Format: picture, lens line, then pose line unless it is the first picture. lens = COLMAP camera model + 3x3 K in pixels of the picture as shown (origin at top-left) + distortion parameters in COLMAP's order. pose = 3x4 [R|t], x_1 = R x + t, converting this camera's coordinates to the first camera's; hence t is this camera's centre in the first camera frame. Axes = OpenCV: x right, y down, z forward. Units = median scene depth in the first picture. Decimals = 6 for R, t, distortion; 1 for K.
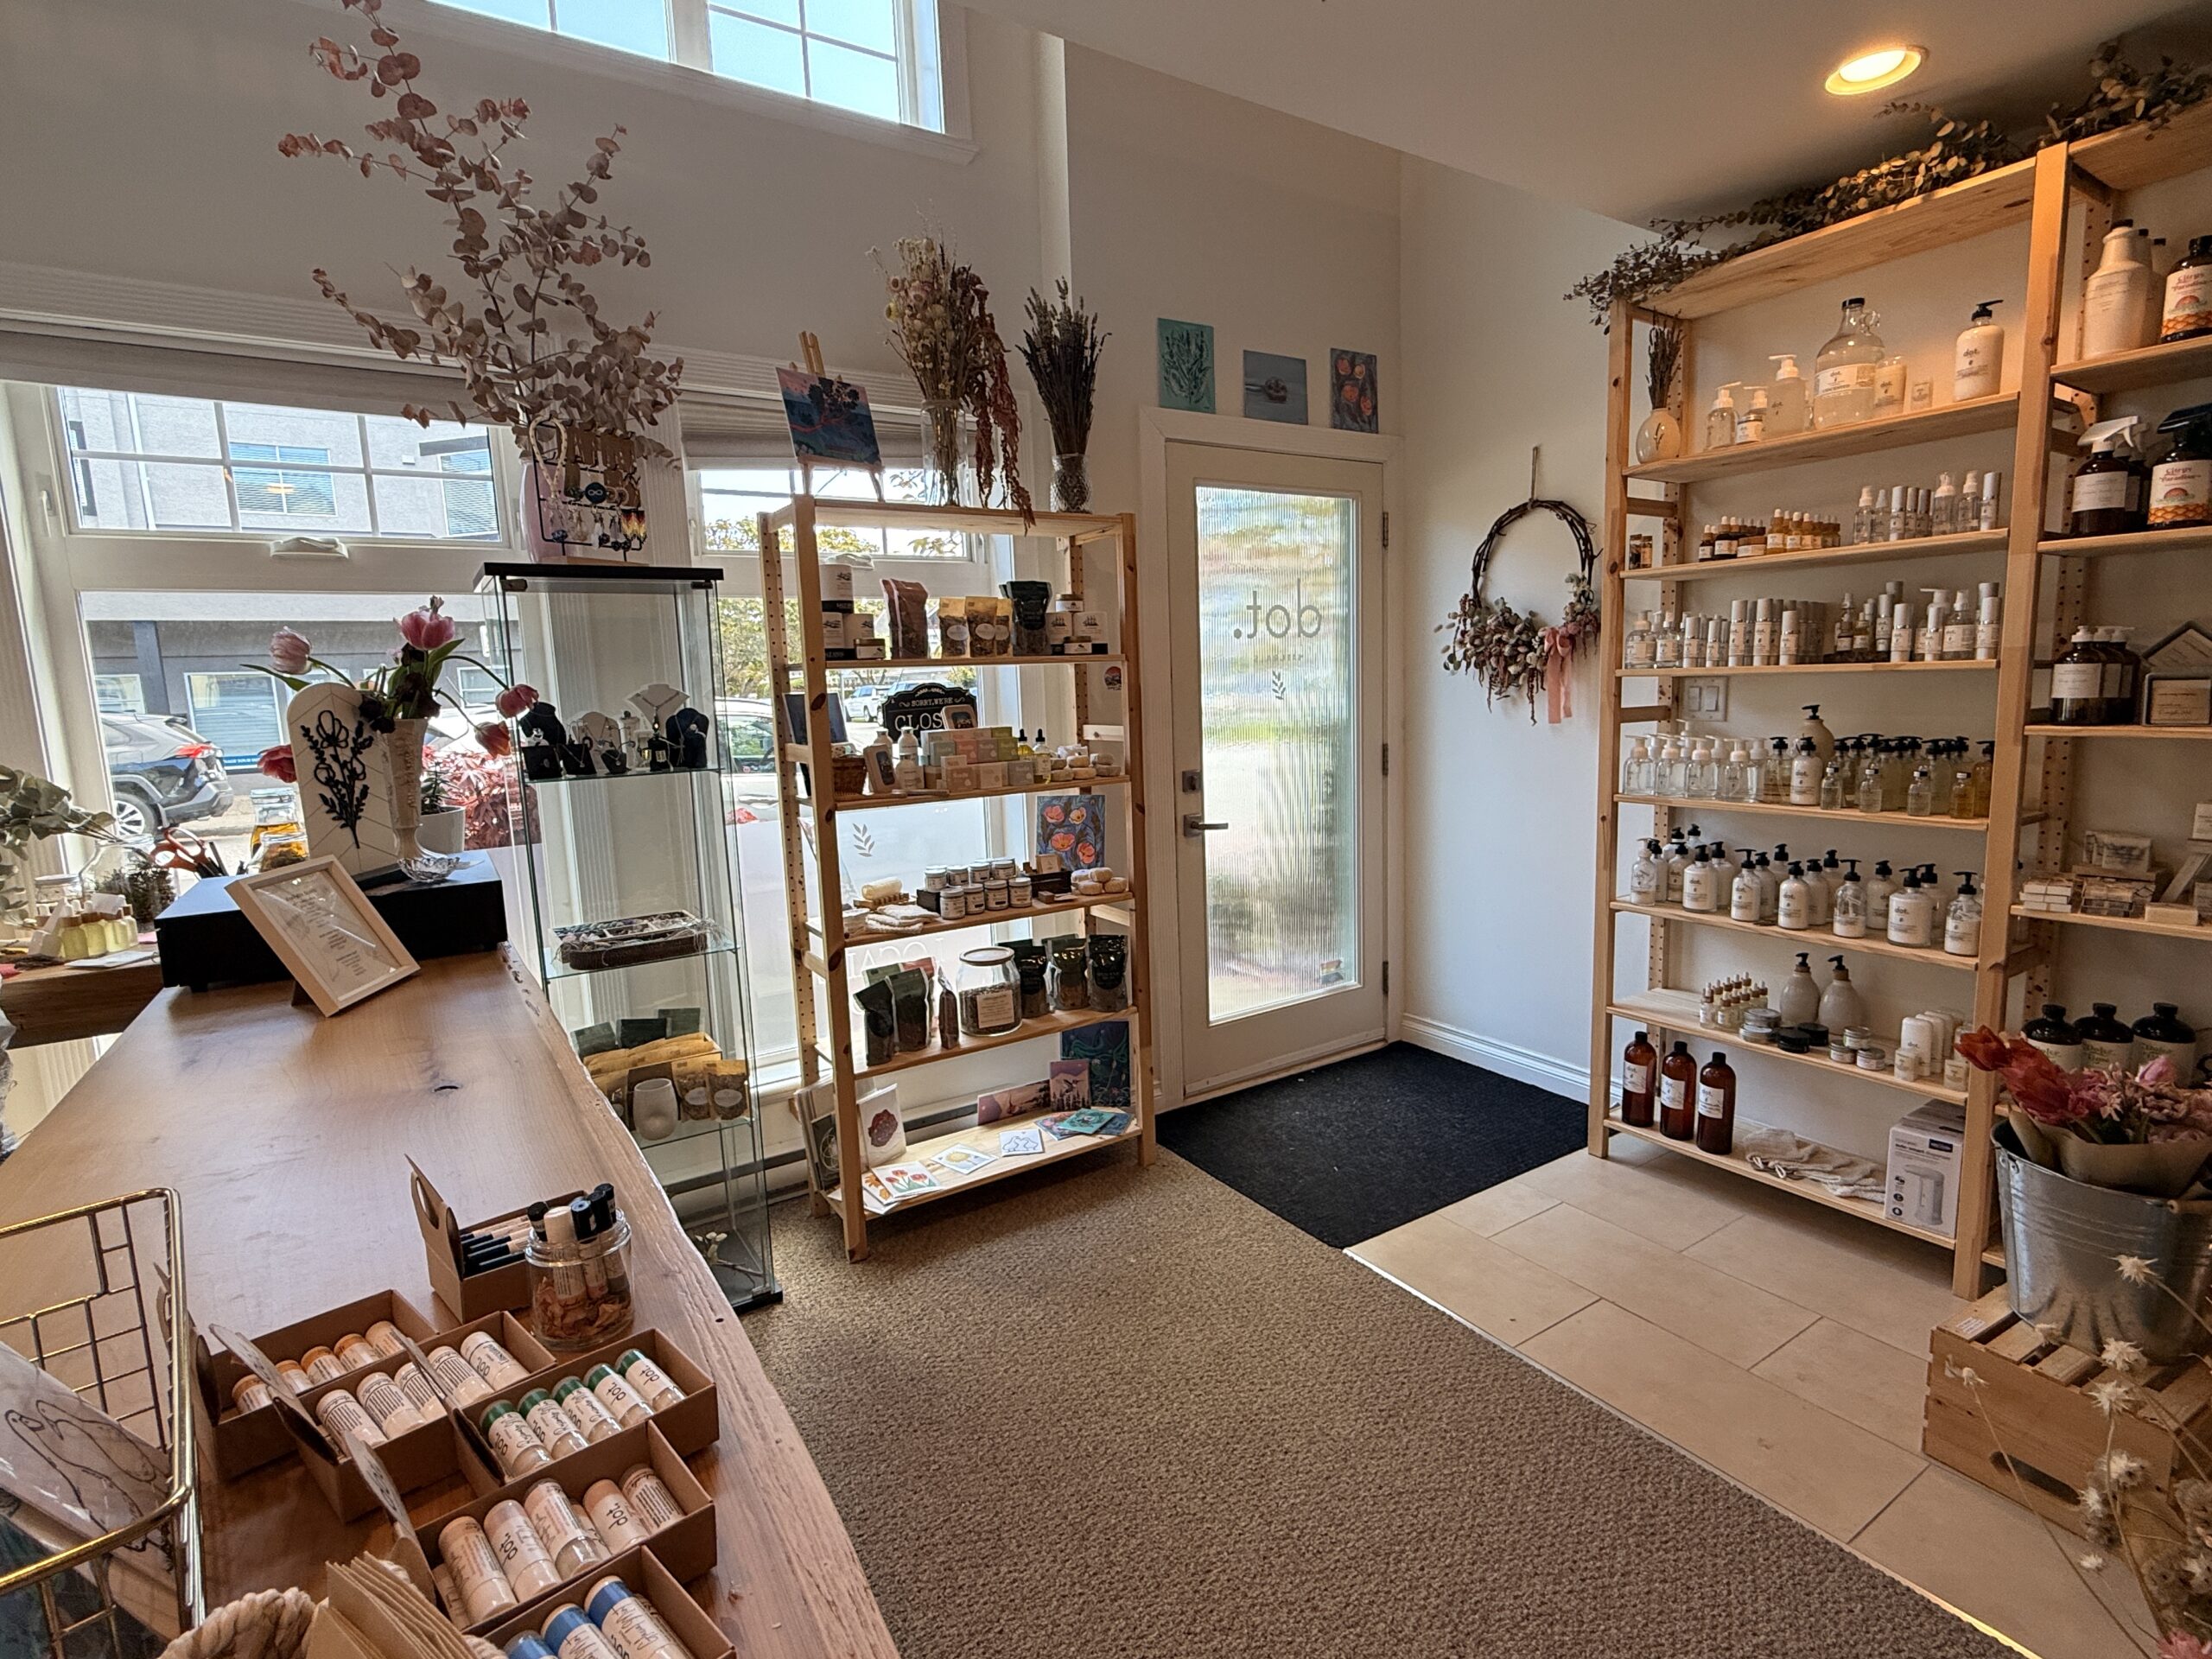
lens RADIAL K [[1052.5, 0, 1106.0], [0, 1052.5, 829.5], [0, 0, 1]] dist [-0.000932, -0.000136]
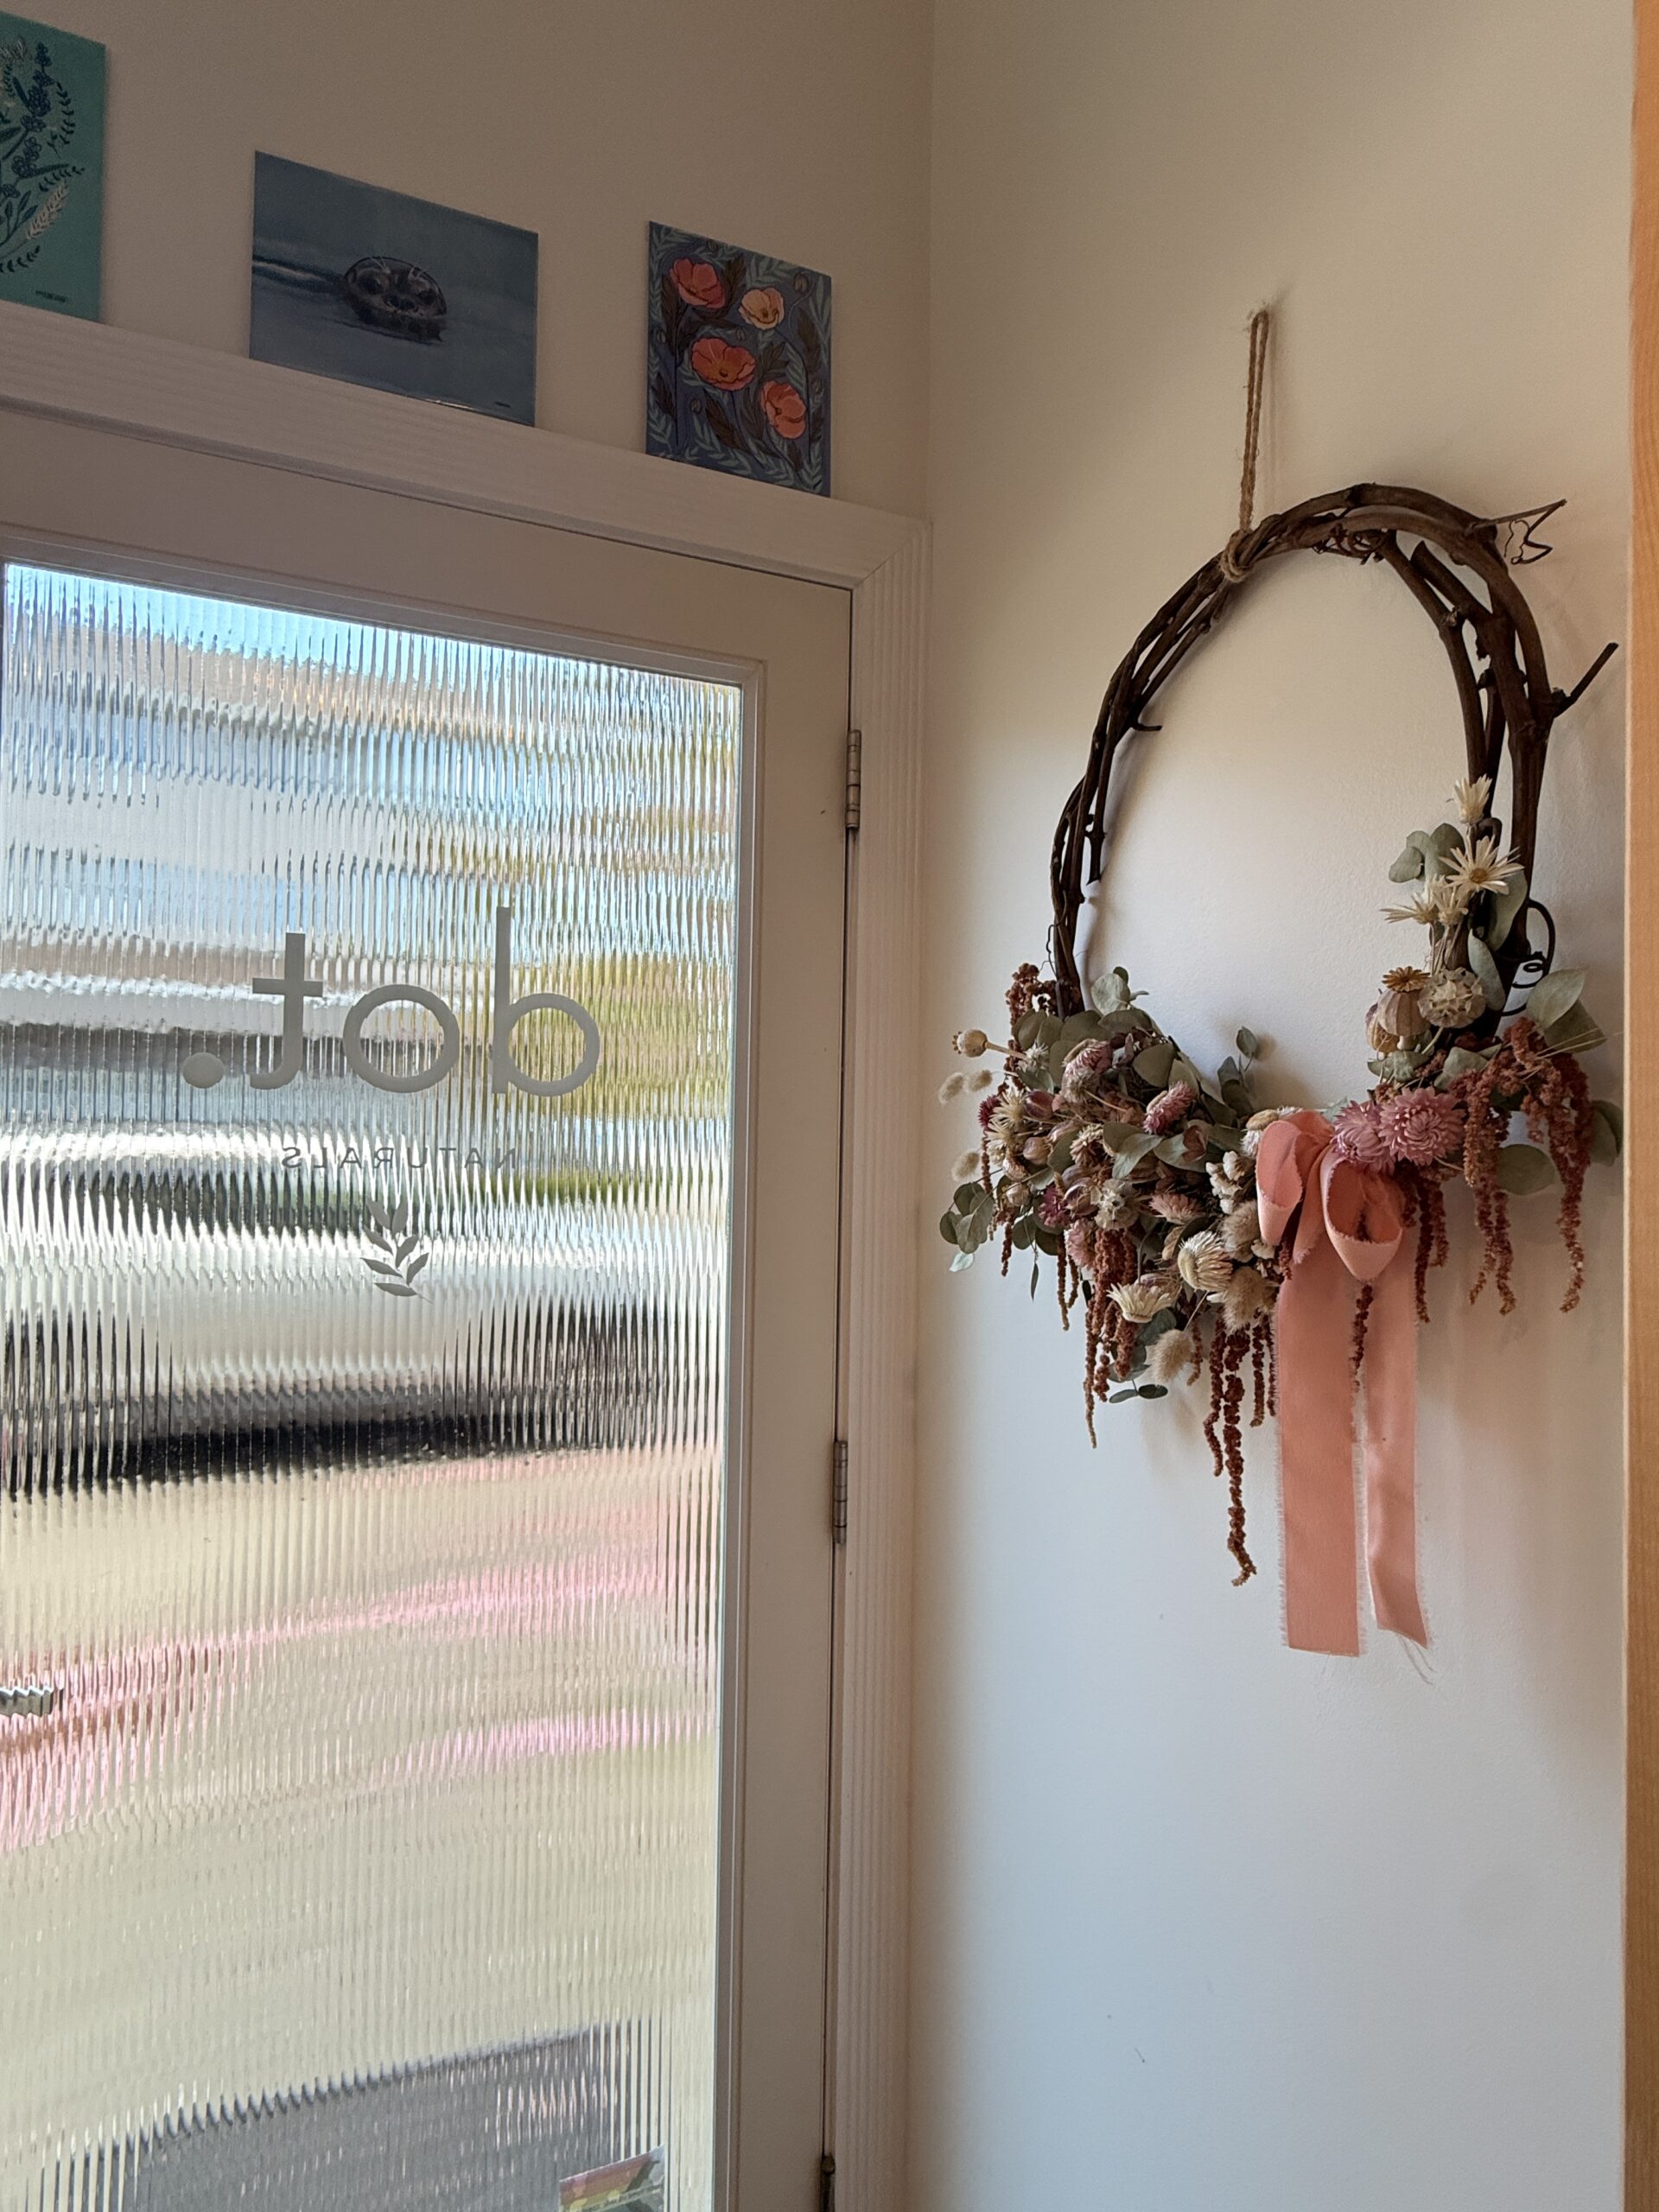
lens RADIAL K [[1037.7, 0, 829.5], [0, 1037.7, 1106.0], [0, 0, 1]] dist [-0.001804, -0.000158]
pose [[0.977073, 0.053640, -0.206035, 0.365157], [-0.084315, 0.986108, -0.143118, -0.153864], [0.195496, 0.157209, 0.968022, 0.777733]]
